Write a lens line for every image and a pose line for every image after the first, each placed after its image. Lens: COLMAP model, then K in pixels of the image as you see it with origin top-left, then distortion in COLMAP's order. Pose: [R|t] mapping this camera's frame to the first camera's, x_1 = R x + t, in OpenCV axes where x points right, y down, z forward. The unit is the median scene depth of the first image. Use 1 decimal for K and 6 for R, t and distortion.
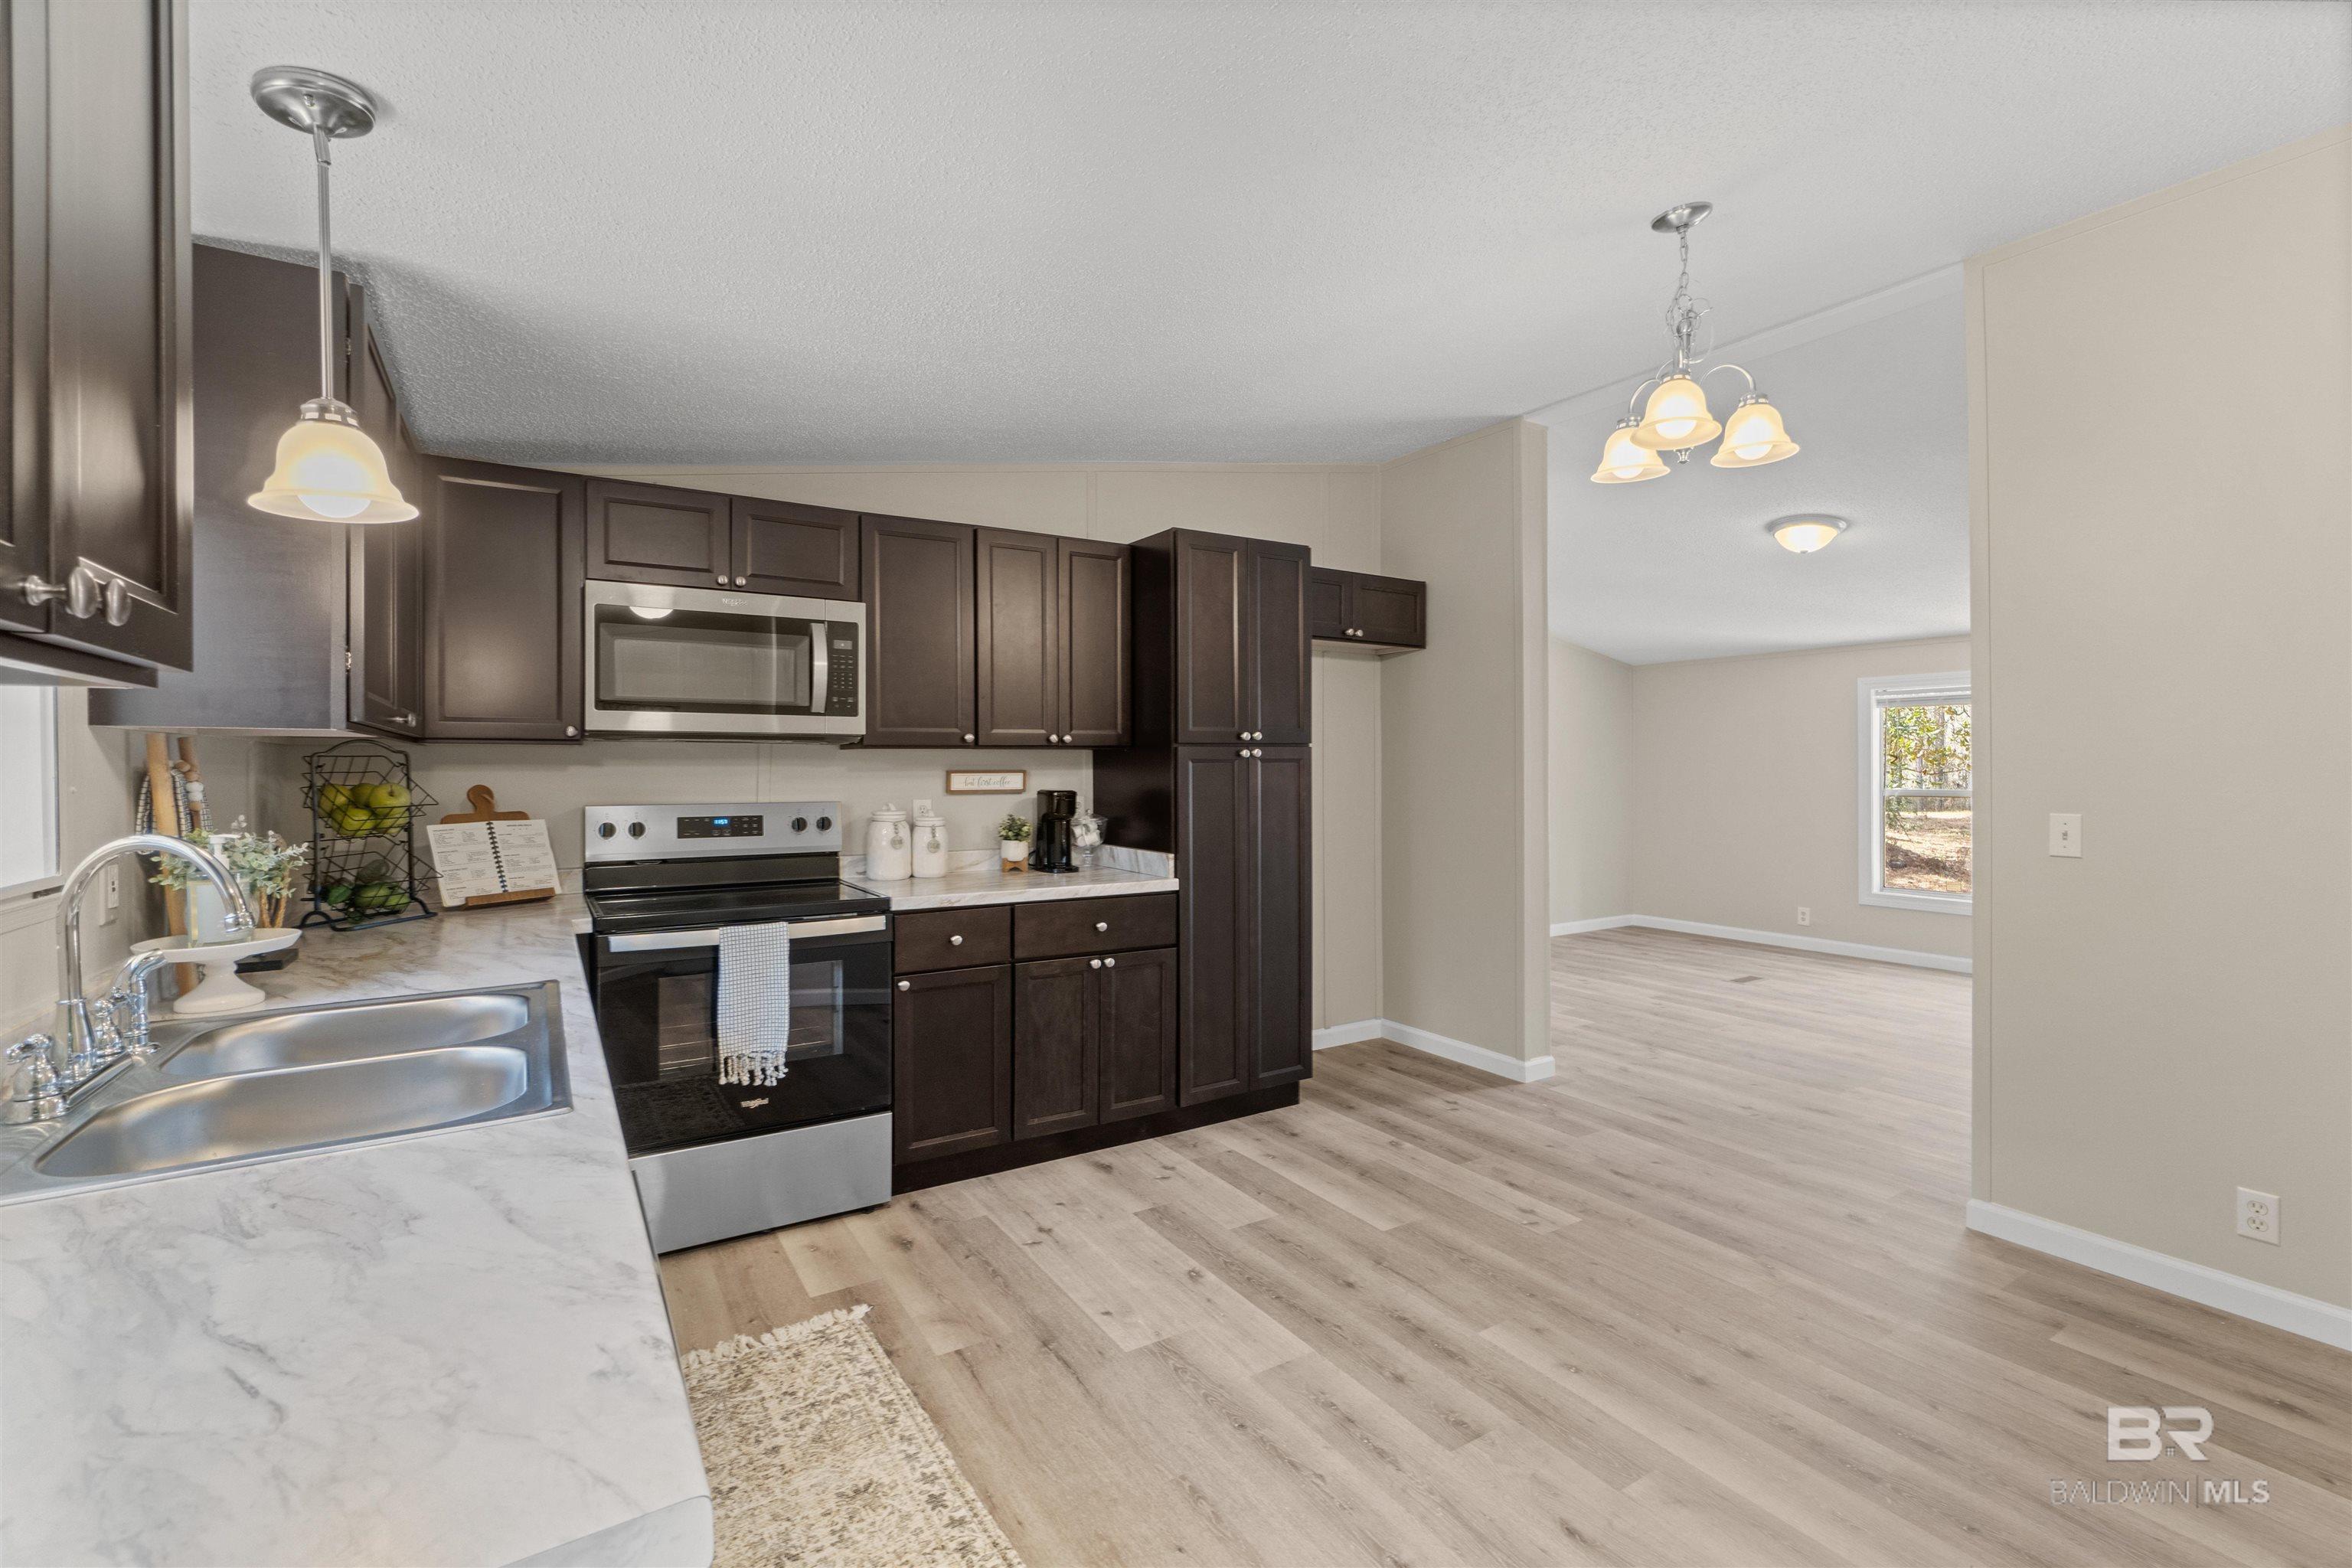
lens RADIAL K [[997.7, 0, 1171.2], [0, 997.7, 780.7], [0, 0, 1]] dist [0.000201, -0.000139]
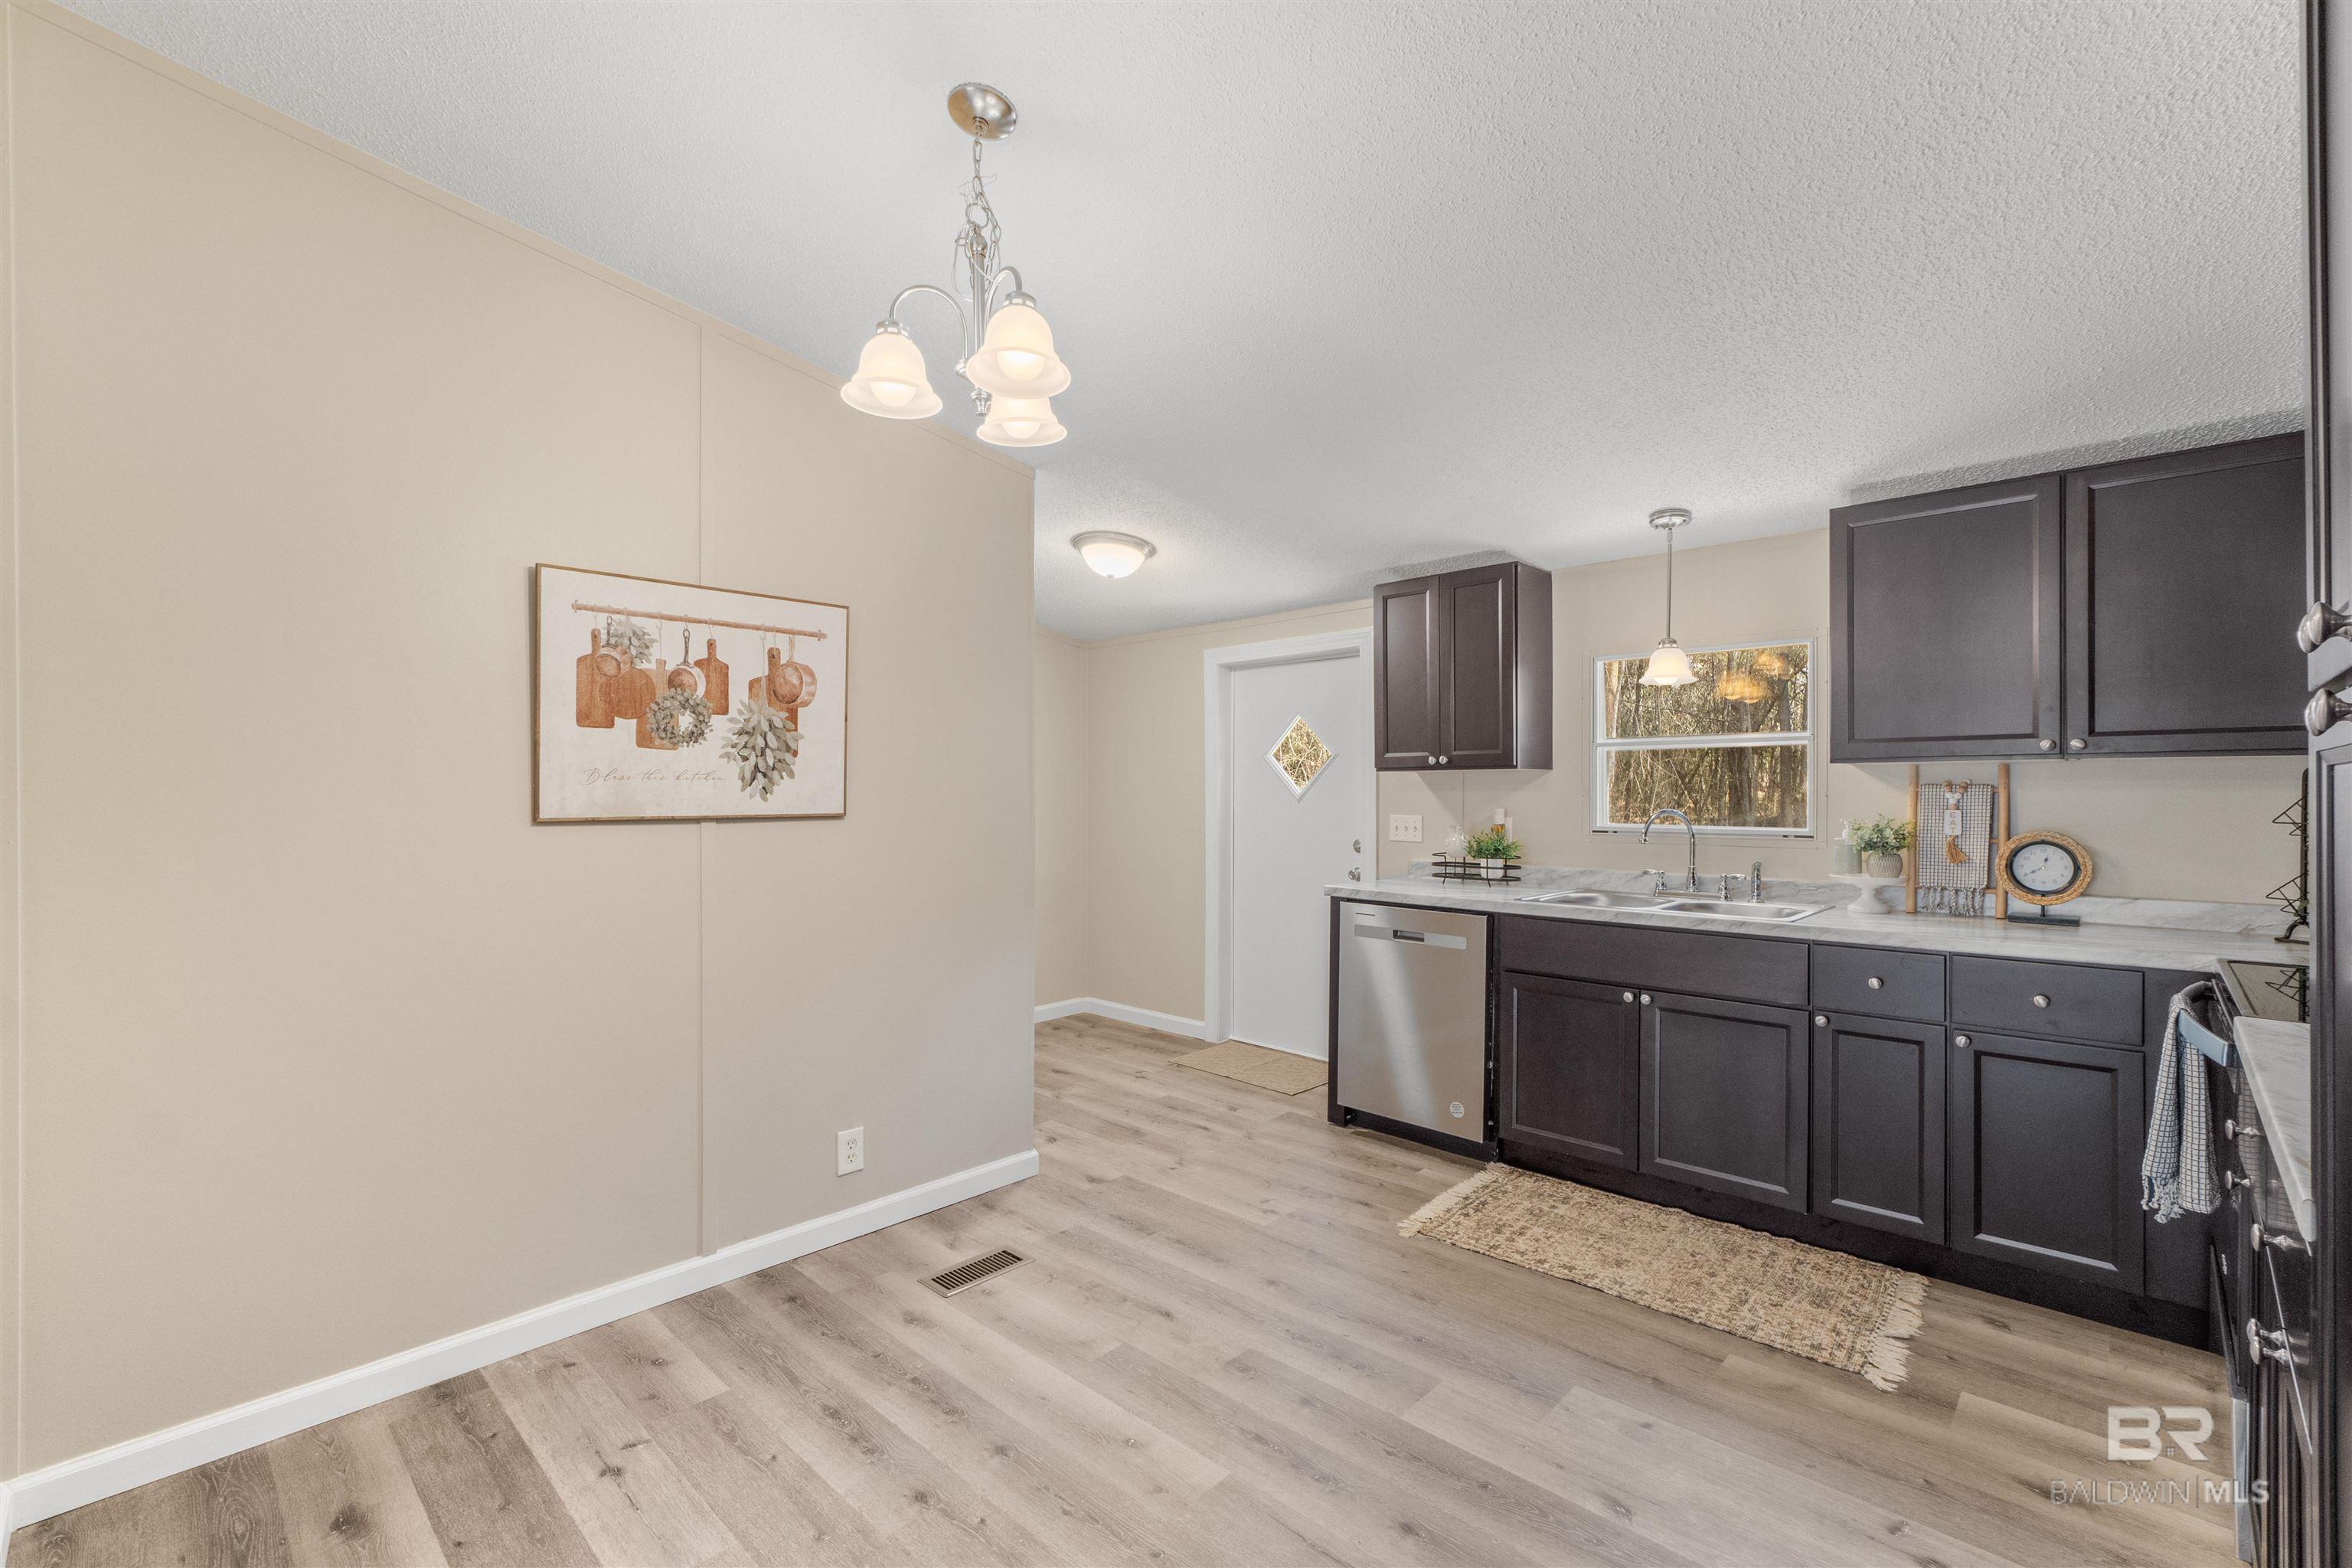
lens RADIAL K [[997.7, 0, 1175.5], [0, 997.7, 782.4], [0, 0, 1]] dist [0.000201, -0.000139]
pose [[-0.968582, 0.000104, -0.248693, 0.590741], [-0.000848, 0.999993, 0.003721, -0.019533], [0.248691, 0.003815, -0.968575, 1.895632]]
